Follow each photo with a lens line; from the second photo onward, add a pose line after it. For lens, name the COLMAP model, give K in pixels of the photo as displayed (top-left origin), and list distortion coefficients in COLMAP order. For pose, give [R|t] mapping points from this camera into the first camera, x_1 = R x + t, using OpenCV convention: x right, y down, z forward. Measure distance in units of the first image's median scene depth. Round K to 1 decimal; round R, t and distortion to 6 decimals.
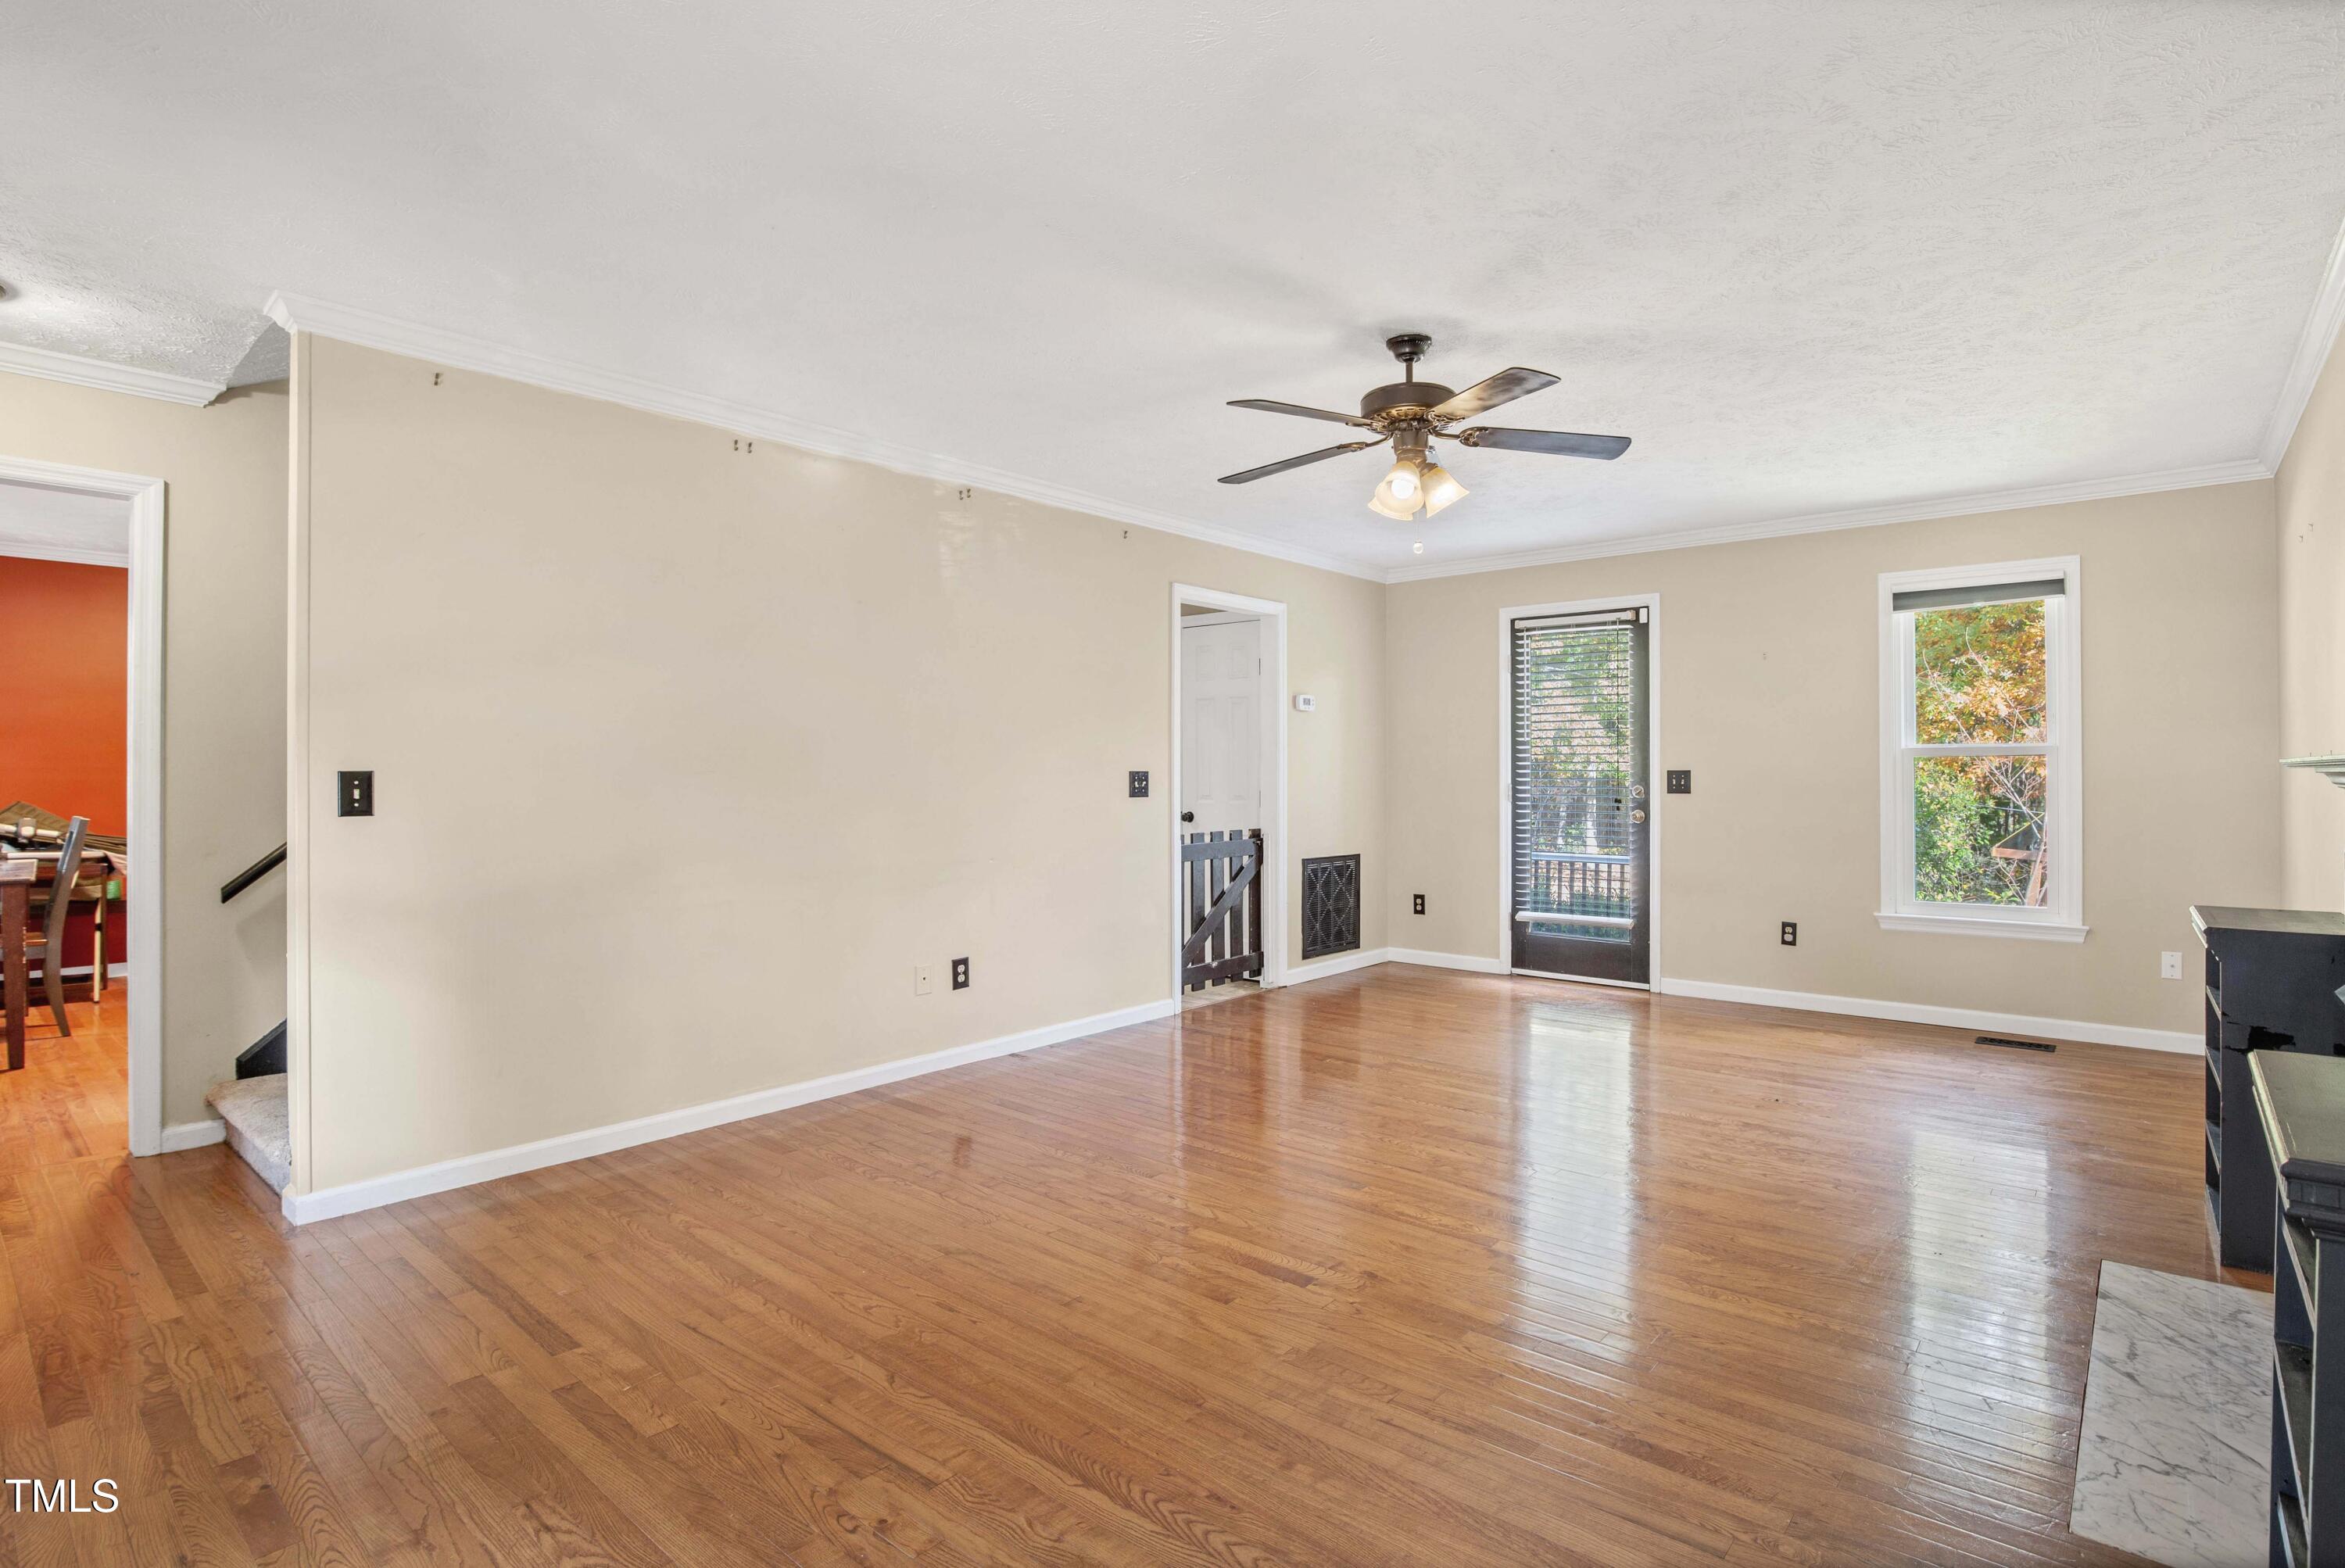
lens RADIAL K [[1124.8, 0, 1254.6], [0, 1124.8, 764.2], [0, 0, 1]] dist [-0.042909, 0.008663]
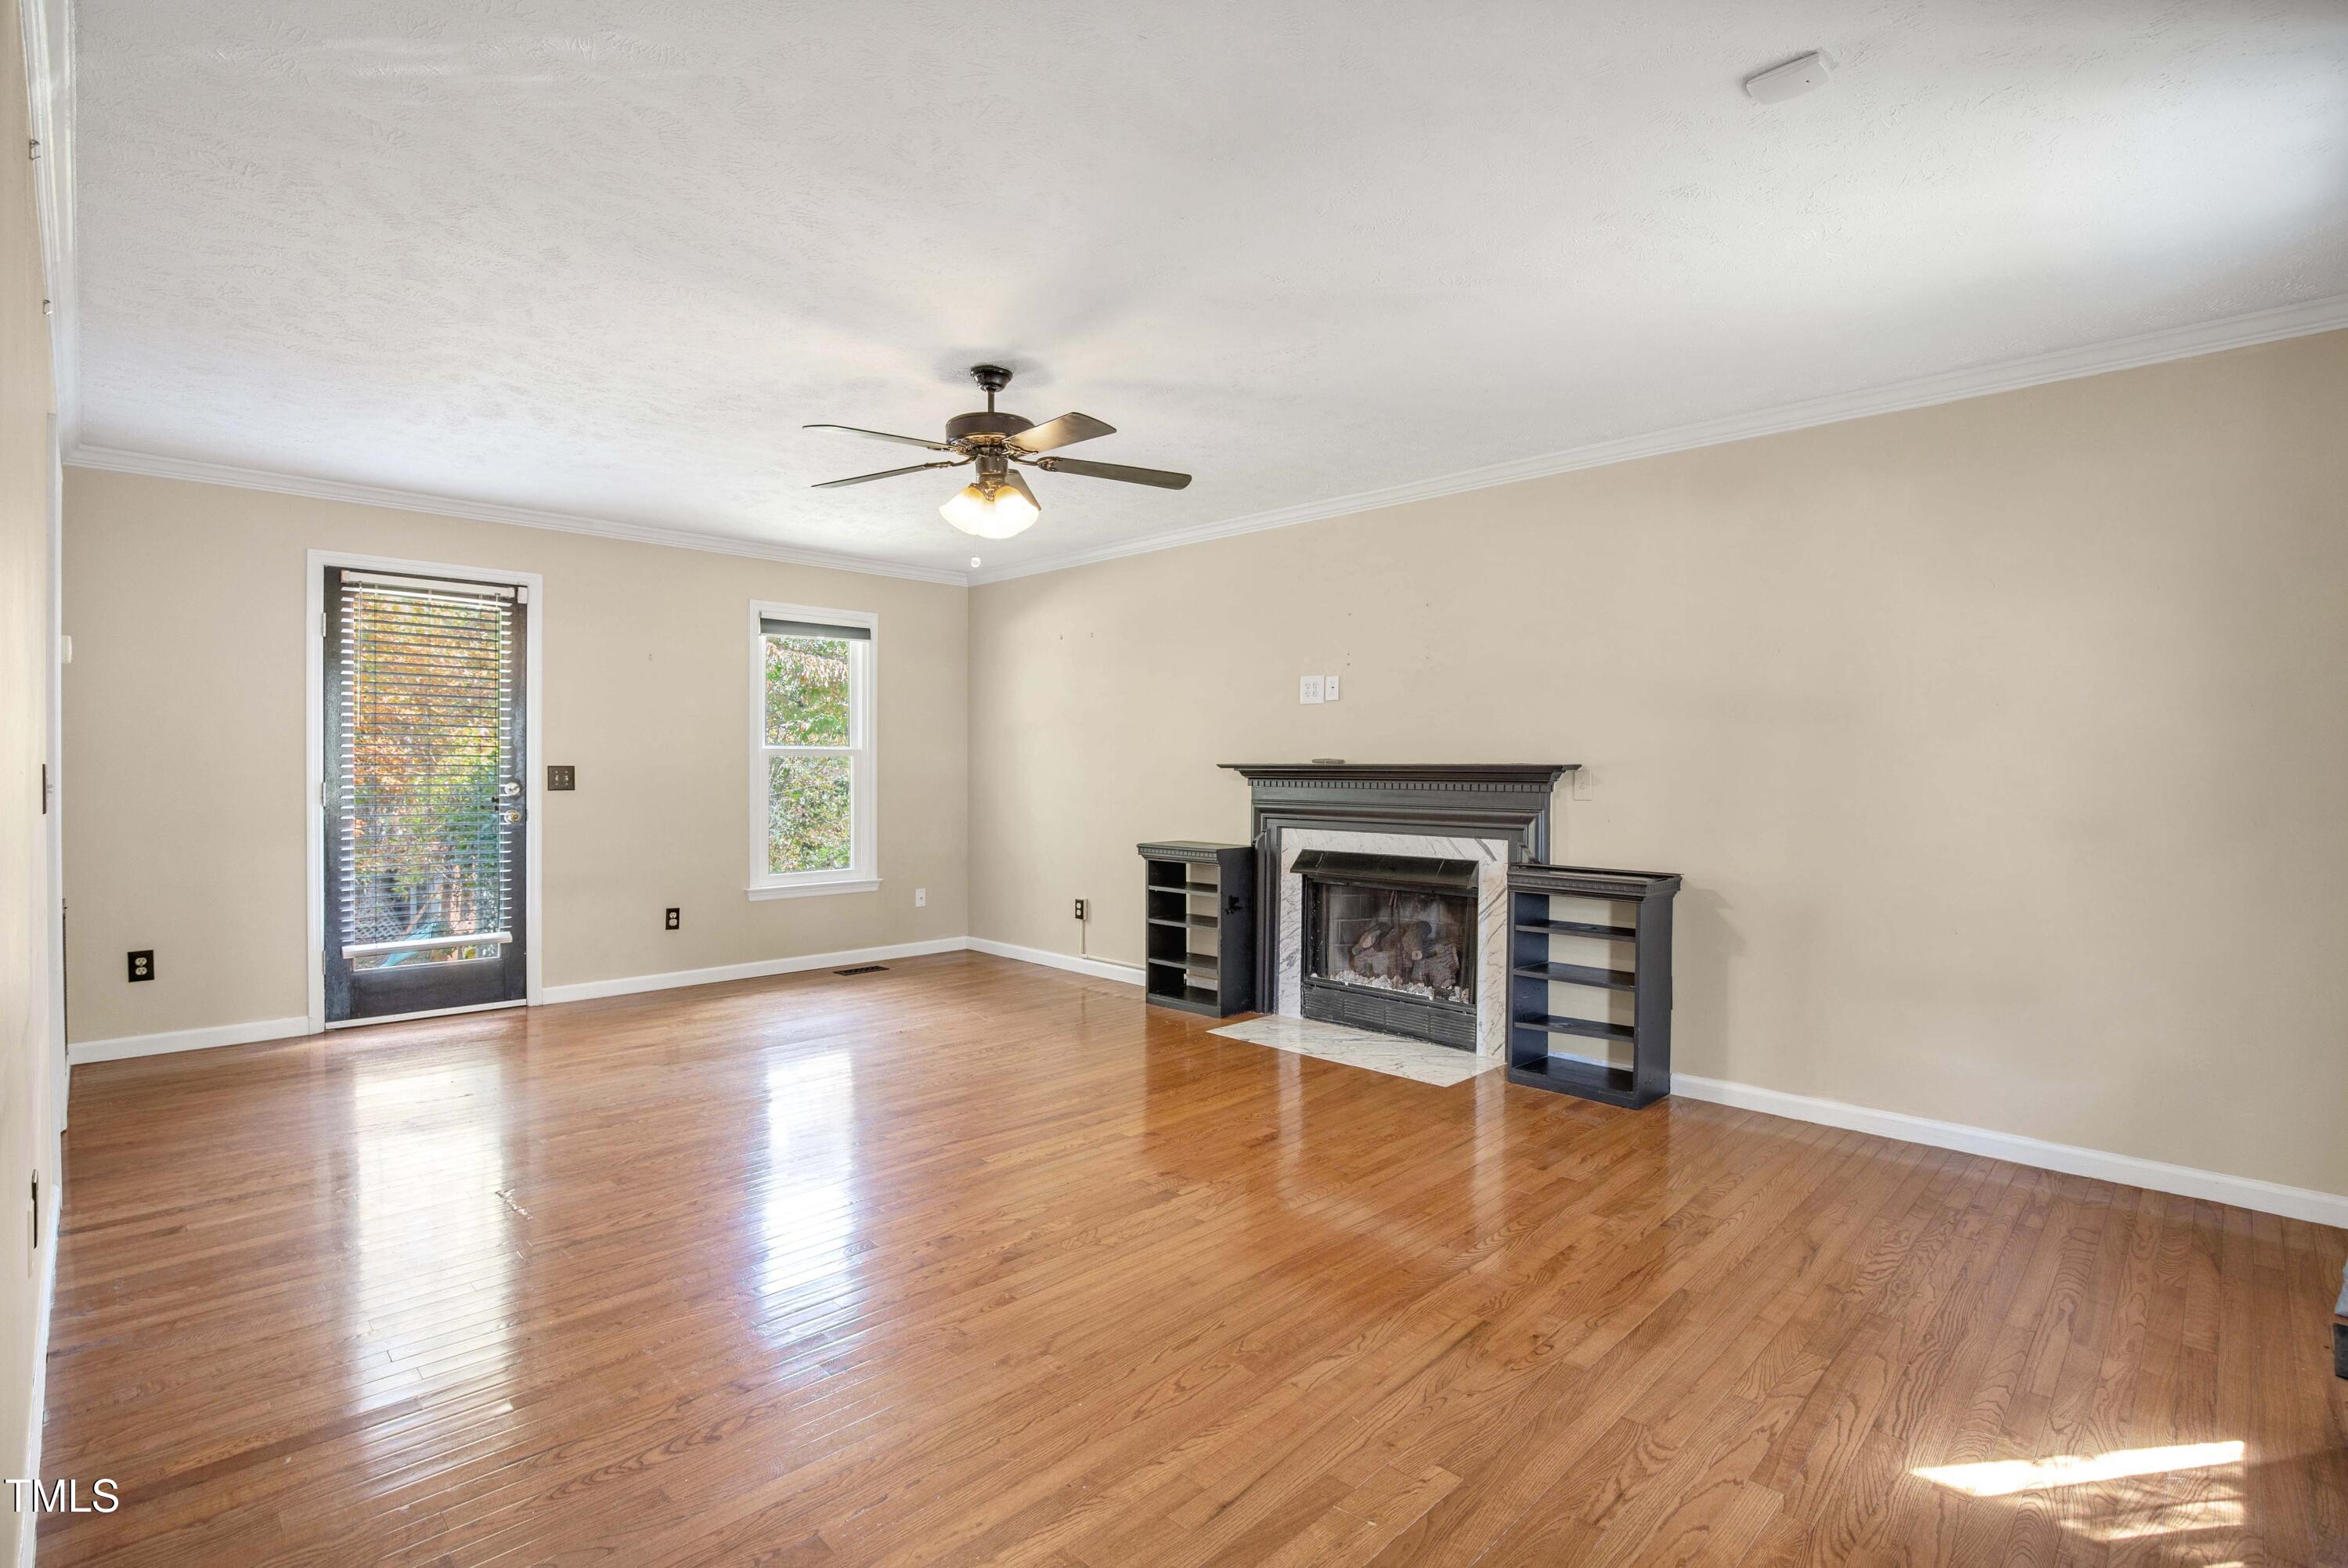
lens RADIAL K [[1125.5, 0, 1174.0], [0, 1125.5, 784.0], [0, 0, 1]] dist [-0.047017, 0.010969]
pose [[0.104443, -0.012522, 0.994452, -0.561922], [-0.010714, 0.999849, 0.013715, 0.002733], [-0.994473, -0.012087, 0.104293, 0.428880]]
